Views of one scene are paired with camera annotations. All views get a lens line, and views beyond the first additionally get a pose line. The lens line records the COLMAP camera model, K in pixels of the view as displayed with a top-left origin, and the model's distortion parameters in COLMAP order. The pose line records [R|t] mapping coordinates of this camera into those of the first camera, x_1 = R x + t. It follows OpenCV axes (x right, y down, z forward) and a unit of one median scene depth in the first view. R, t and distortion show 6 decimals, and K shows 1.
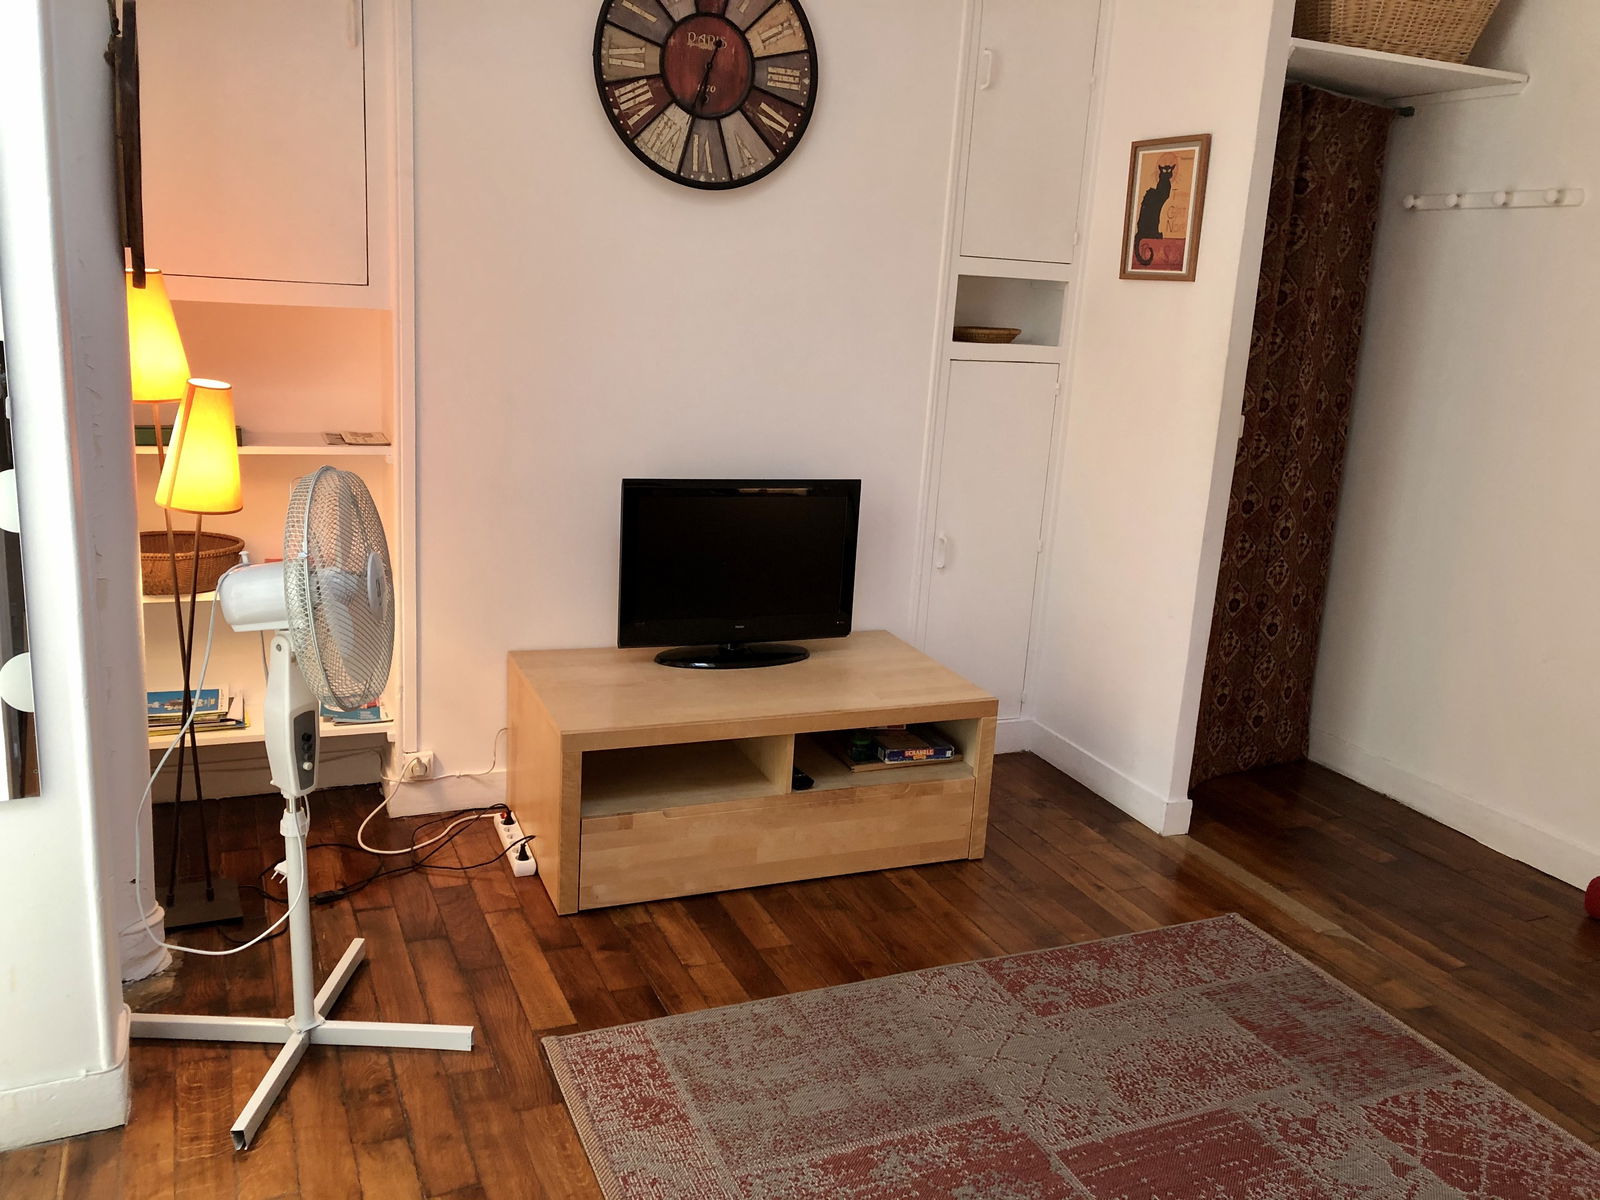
lens RADIAL K [[1312.3, 0, 798.0], [0, 1312.3, 595.5], [0, 0, 1]] dist [0.033616, -0.004964]
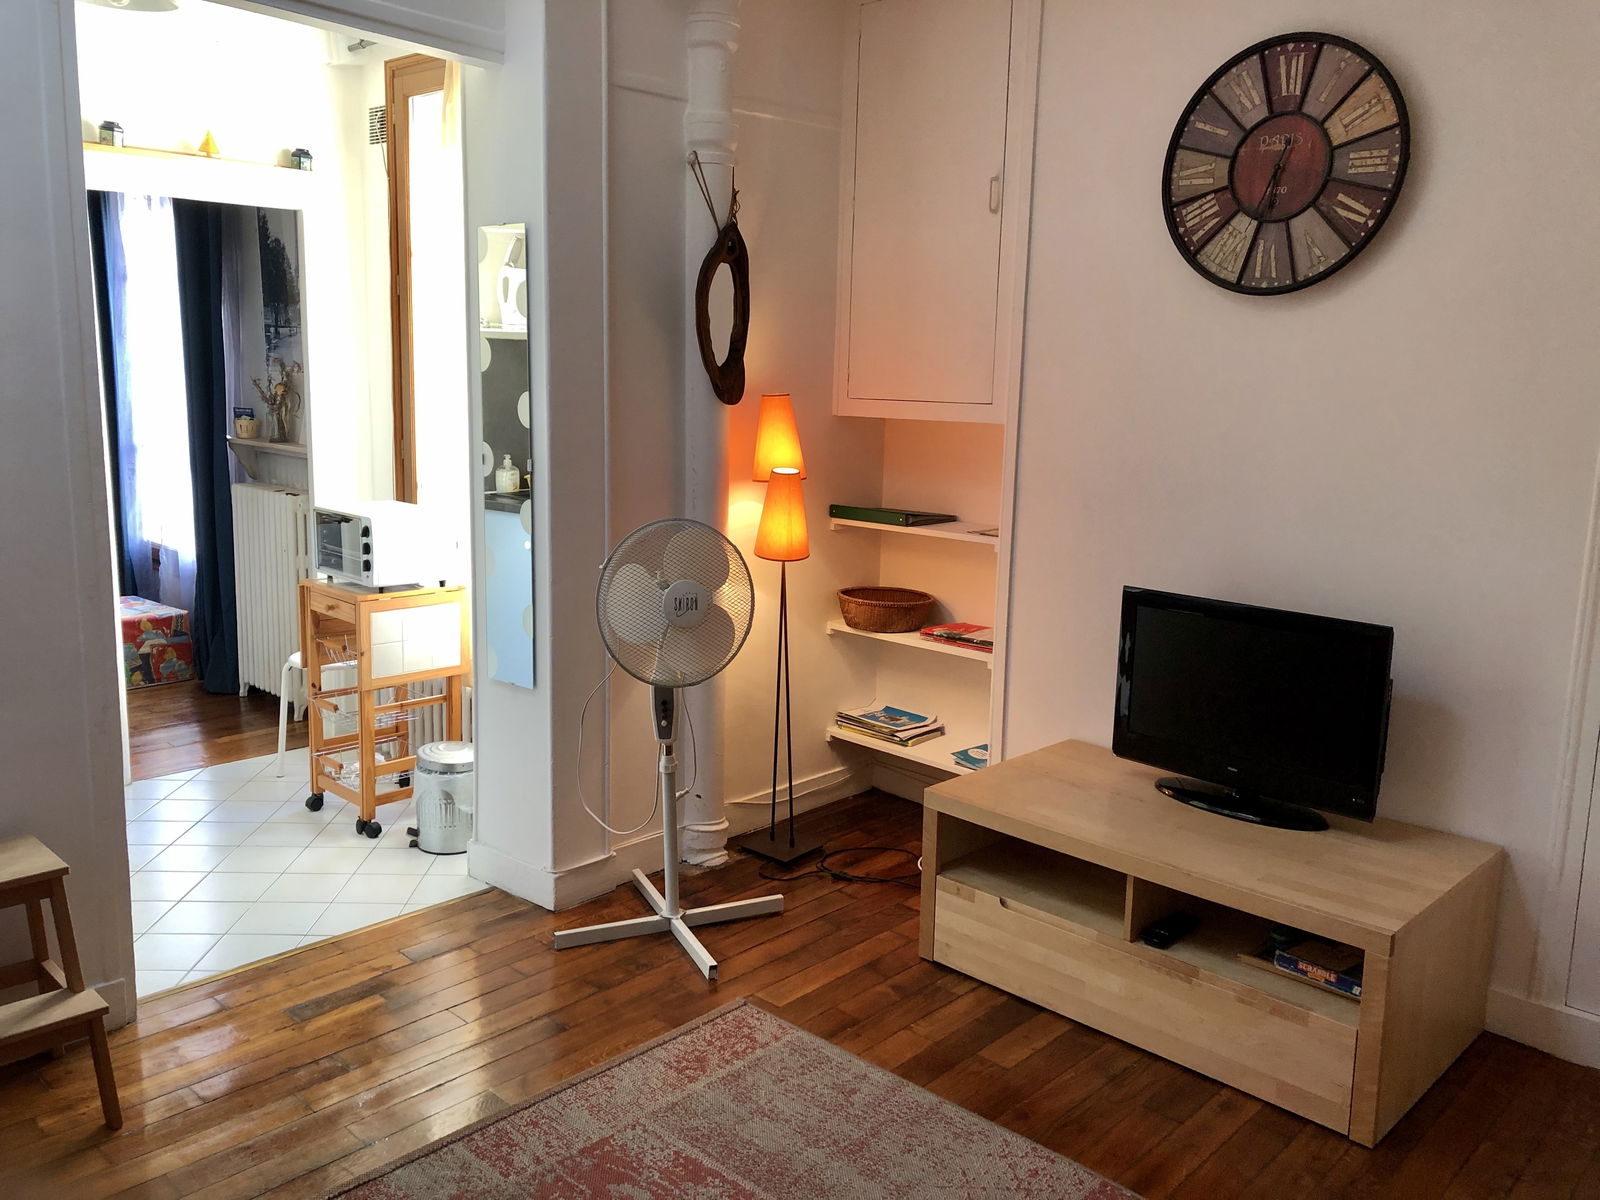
lens RADIAL K [[1312.3, 0, 797.8], [0, 1312.3, 596.1], [0, 0, 1]] dist [0.033616, -0.004964]
pose [[0.392140, 0.114260, -0.912782, 0.696878], [-0.215356, 0.976085, 0.029665, -0.058631], [0.894342, 0.184941, 0.407368, 0.372229]]
